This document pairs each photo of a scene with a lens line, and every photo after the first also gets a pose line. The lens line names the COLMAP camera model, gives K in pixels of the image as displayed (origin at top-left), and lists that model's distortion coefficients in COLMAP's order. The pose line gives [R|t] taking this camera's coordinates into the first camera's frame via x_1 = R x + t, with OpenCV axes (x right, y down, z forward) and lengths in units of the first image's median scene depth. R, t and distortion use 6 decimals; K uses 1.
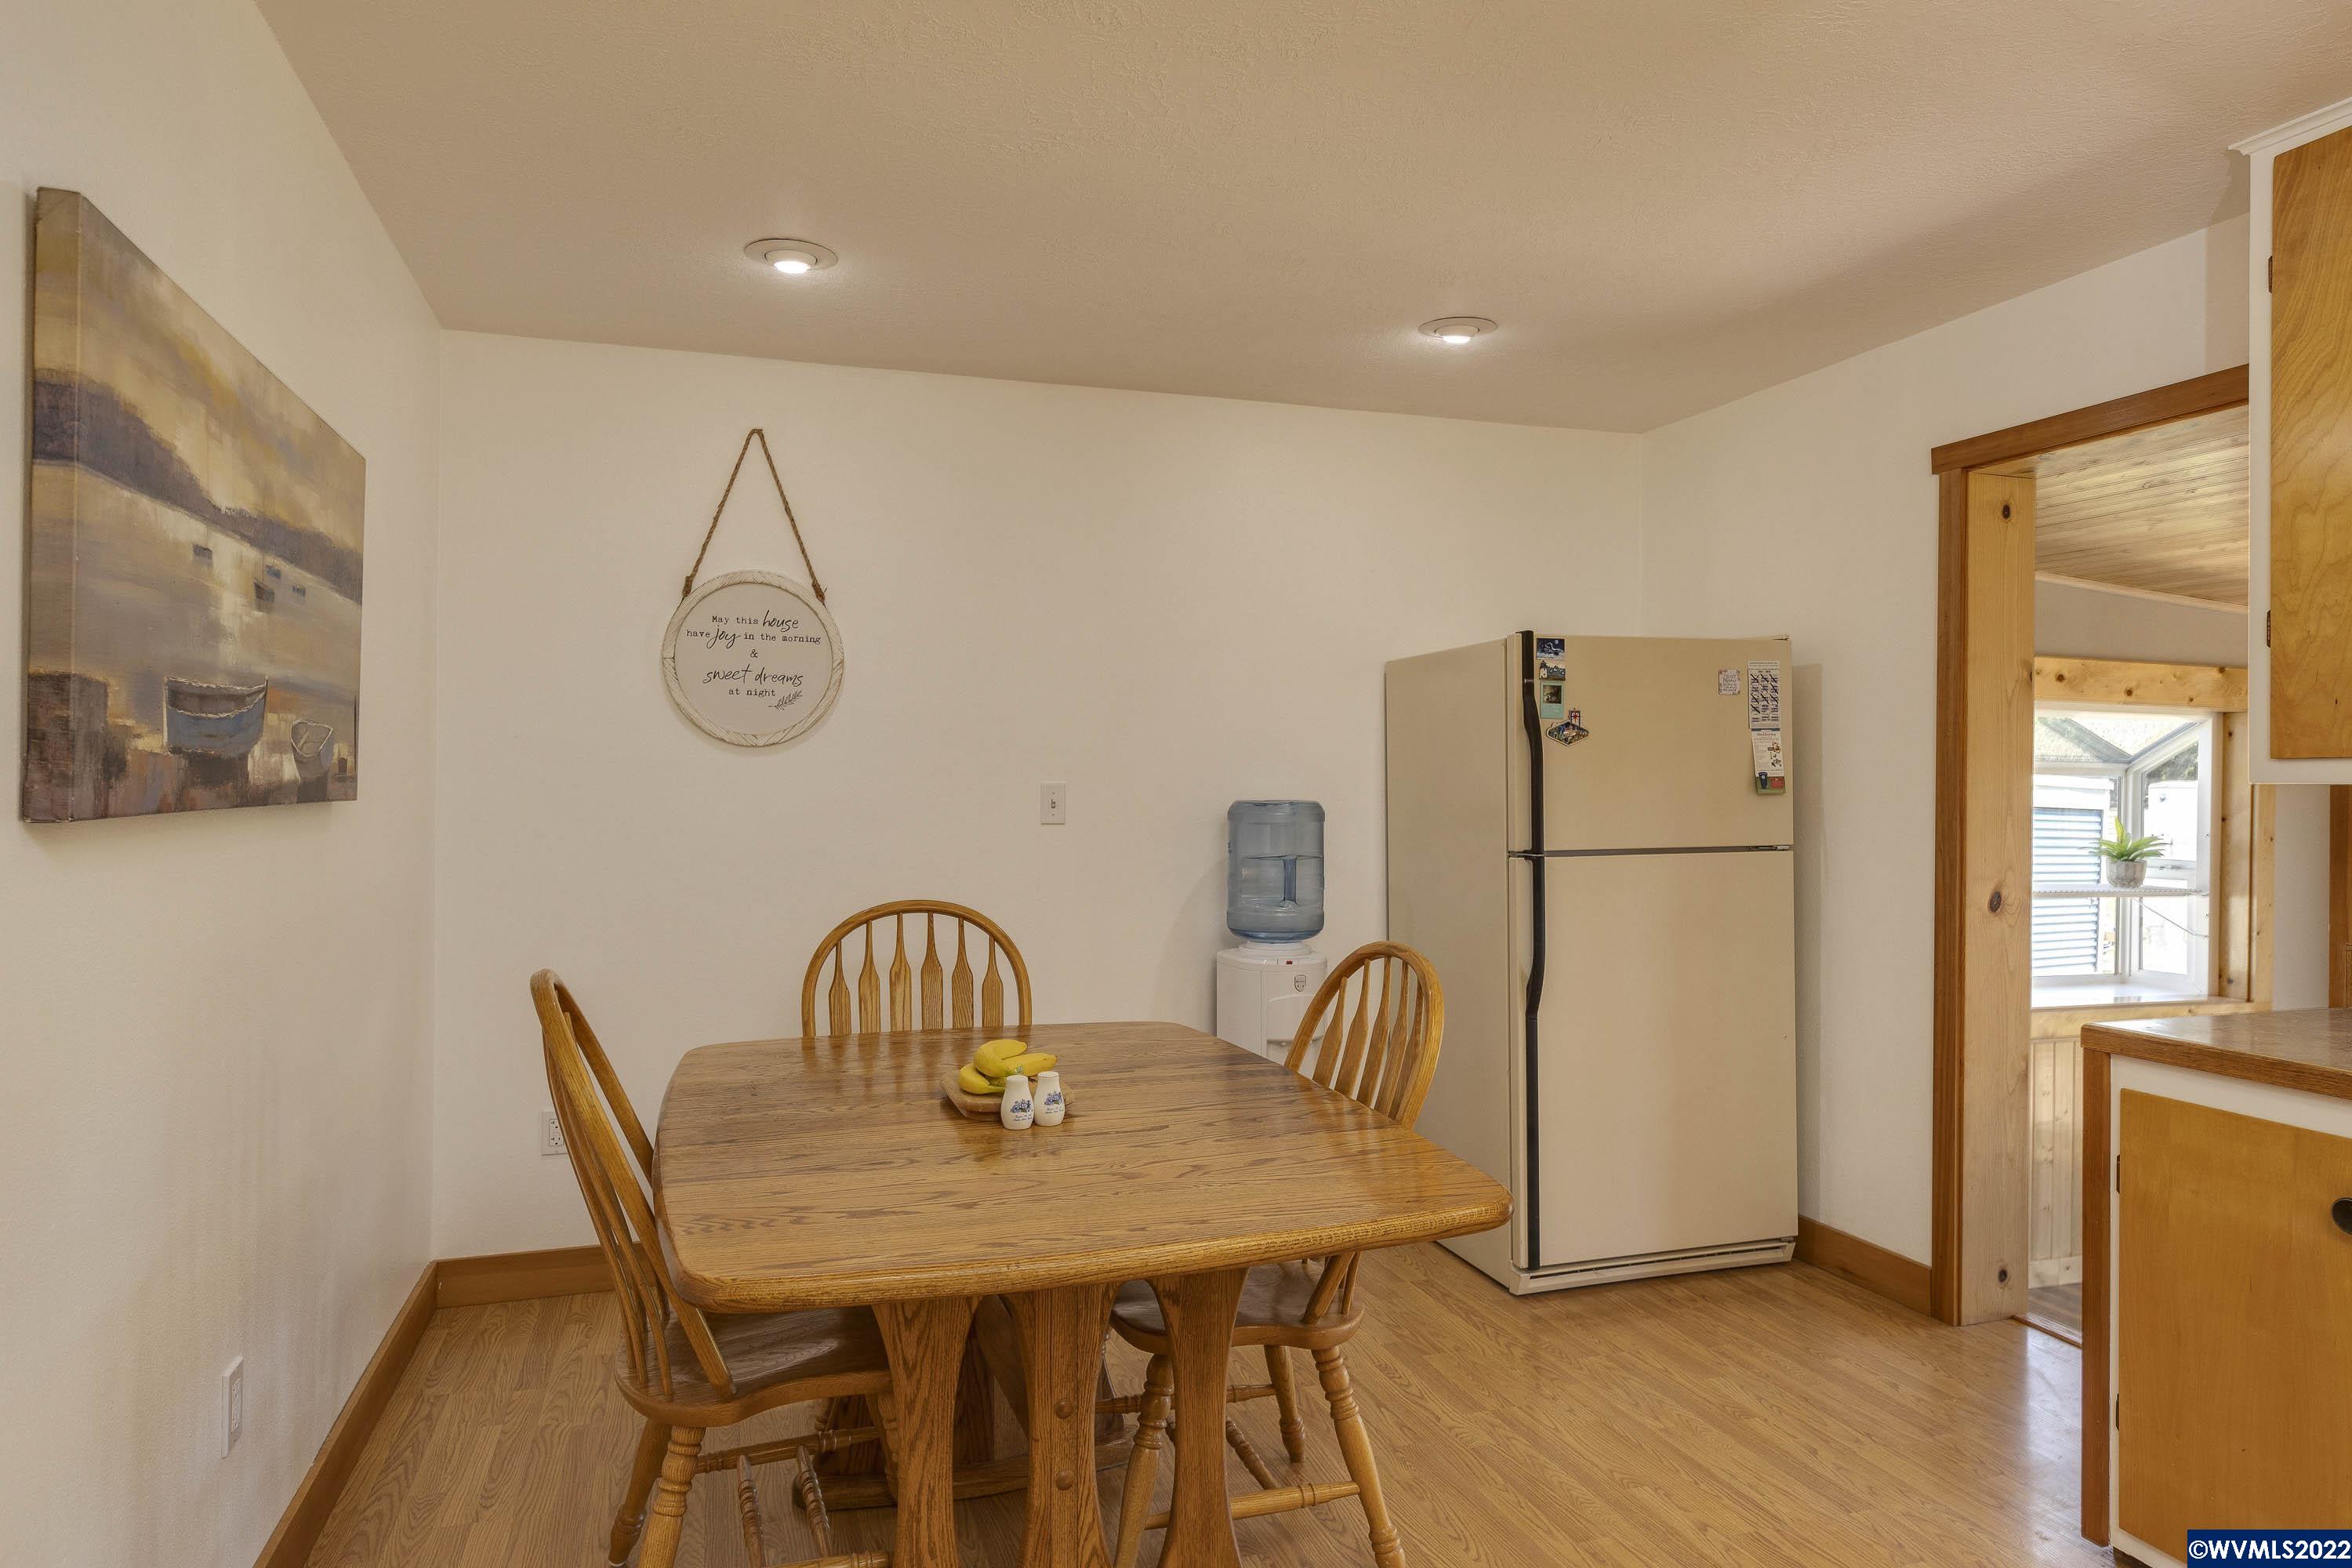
lens RADIAL K [[1422.8, 0, 1176.4], [0, 1422.8, 781.5], [0, 0, 1]] dist [0.006634, -0.002250]
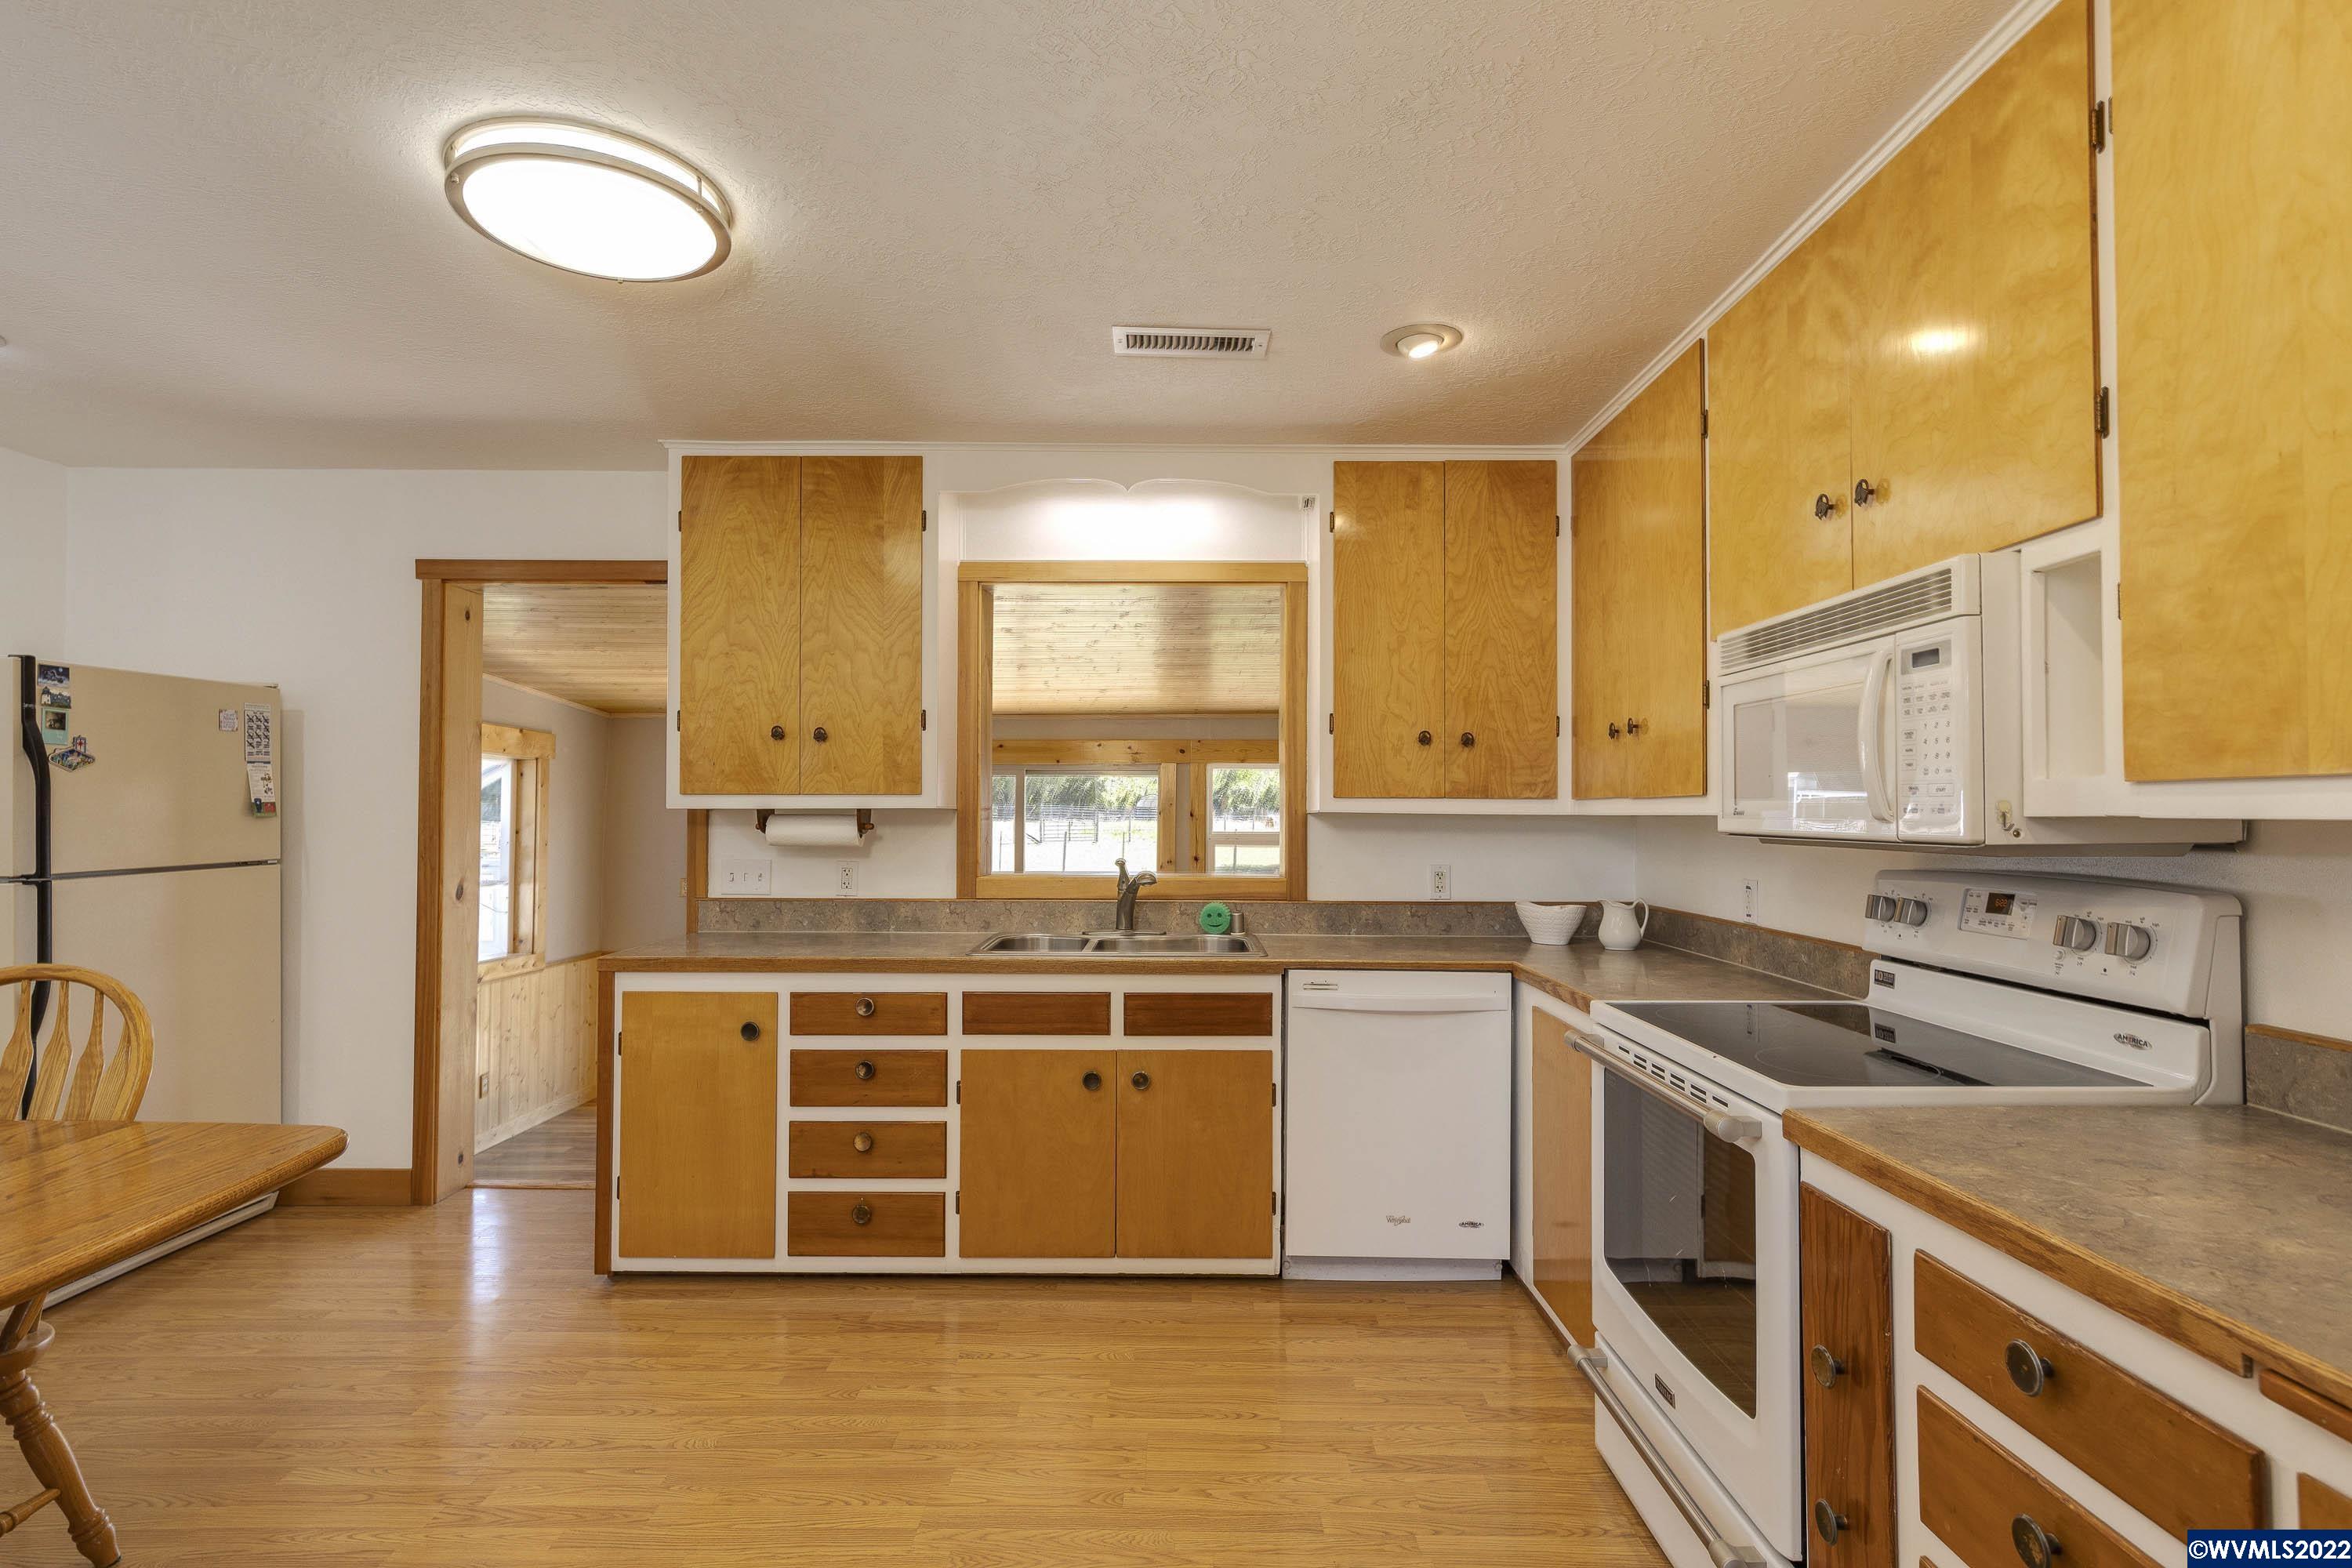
lens RADIAL K [[1148.7, 0, 1177.1], [0, 1148.7, 788.8], [0, 0, 1]] dist [-0.001692, -0.000248]
pose [[0.308497, 0.015074, 0.951106, -0.270520], [-0.000929, 0.999879, -0.015546, -0.000424], [-0.951225, 0.003913, 0.308474, -0.018953]]
